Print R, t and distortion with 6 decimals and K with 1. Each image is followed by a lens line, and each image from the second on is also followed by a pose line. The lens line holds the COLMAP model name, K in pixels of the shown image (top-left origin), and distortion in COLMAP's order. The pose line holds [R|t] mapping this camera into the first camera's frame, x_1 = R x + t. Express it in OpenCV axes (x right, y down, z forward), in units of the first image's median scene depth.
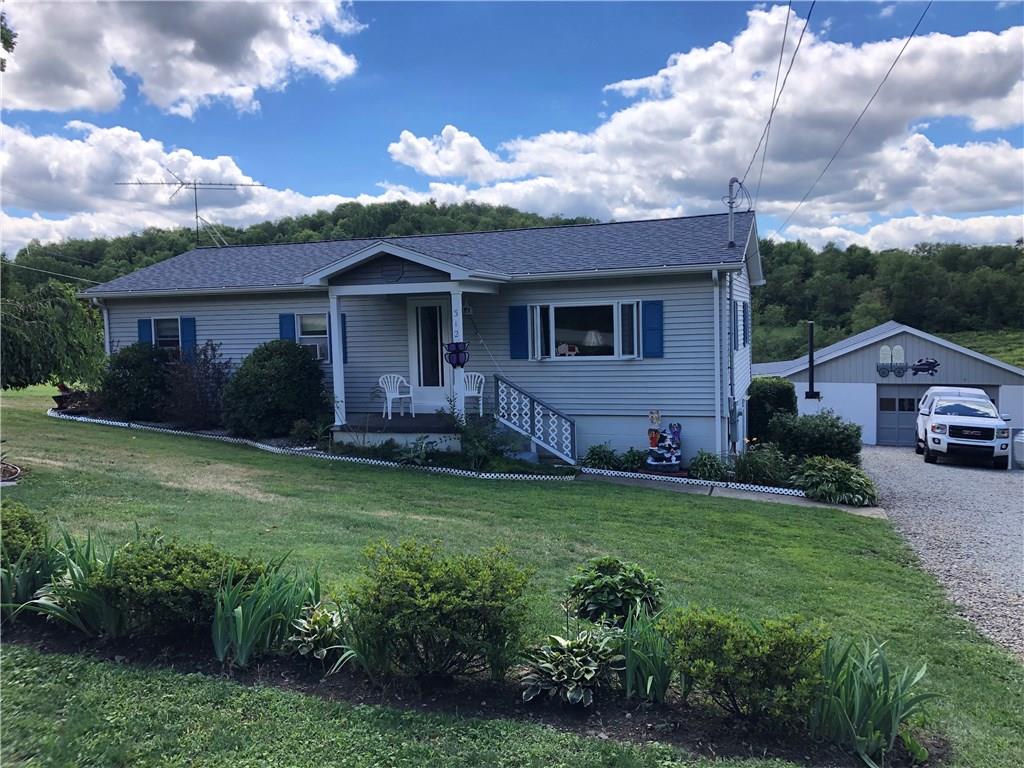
lens RADIAL K [[856.3, 0, 512.0], [0, 856.3, 384.0], [0, 0, 1]] dist [0.106911, -0.219196]
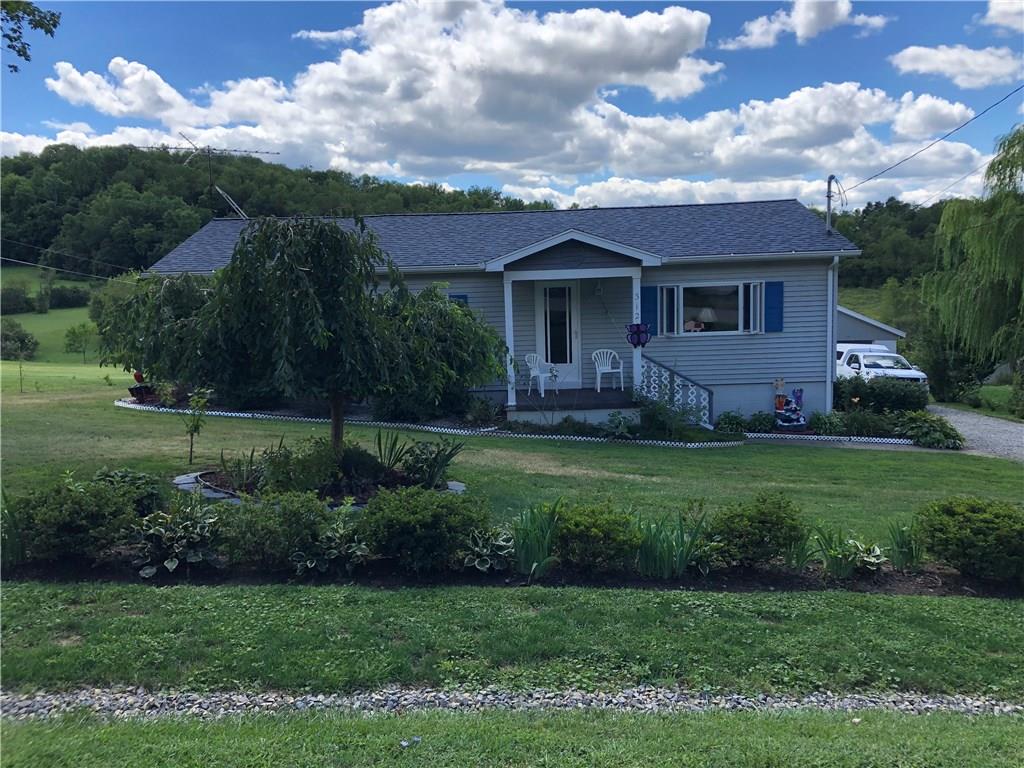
lens RADIAL K [[859.9, 0, 489.4], [0, 859.9, 381.6], [0, 0, 1]] dist [0.001927, 0.001471]
pose [[0.953500, -0.044119, 0.298148, -0.508401], [0.029282, 0.998109, 0.054053, -0.035492], [-0.299969, -0.042809, 0.952988, 0.022570]]
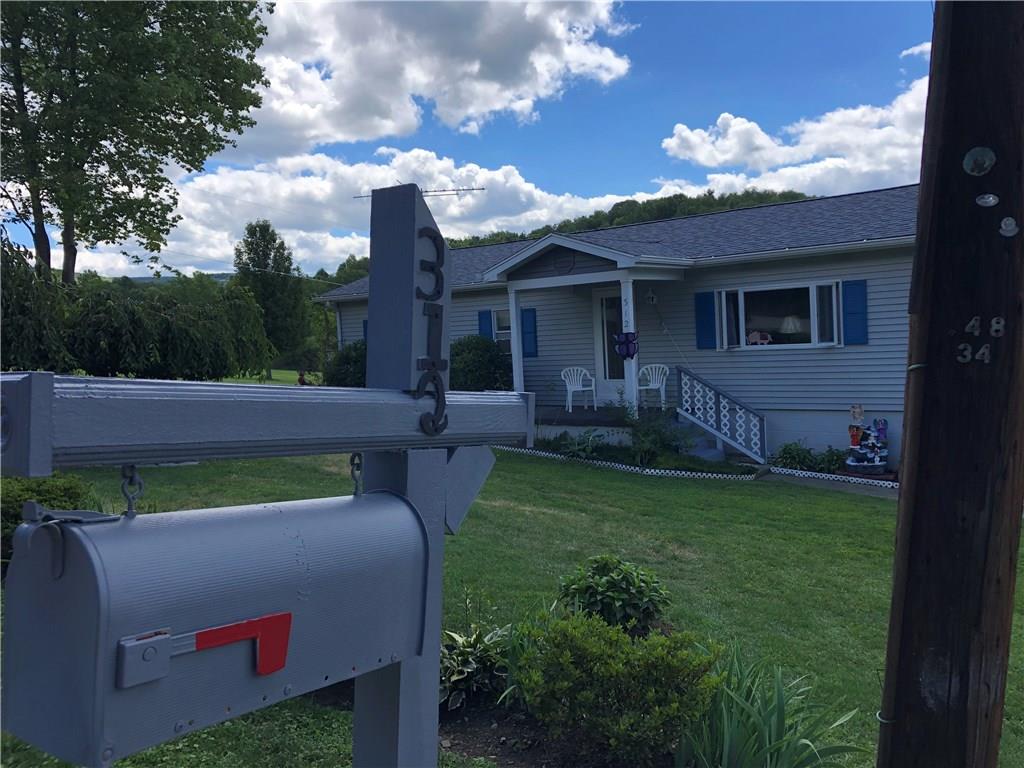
lens RADIAL K [[859.9, 0, 489.4], [0, 859.9, 381.6], [0, 0, 1]] dist [0.001927, 0.001471]
pose [[0.941366, -0.004311, -0.337360, 0.102111], [0.004475, 0.999990, -0.000292, 0.005477], [0.337358, -0.001235, 0.941376, 0.036430]]
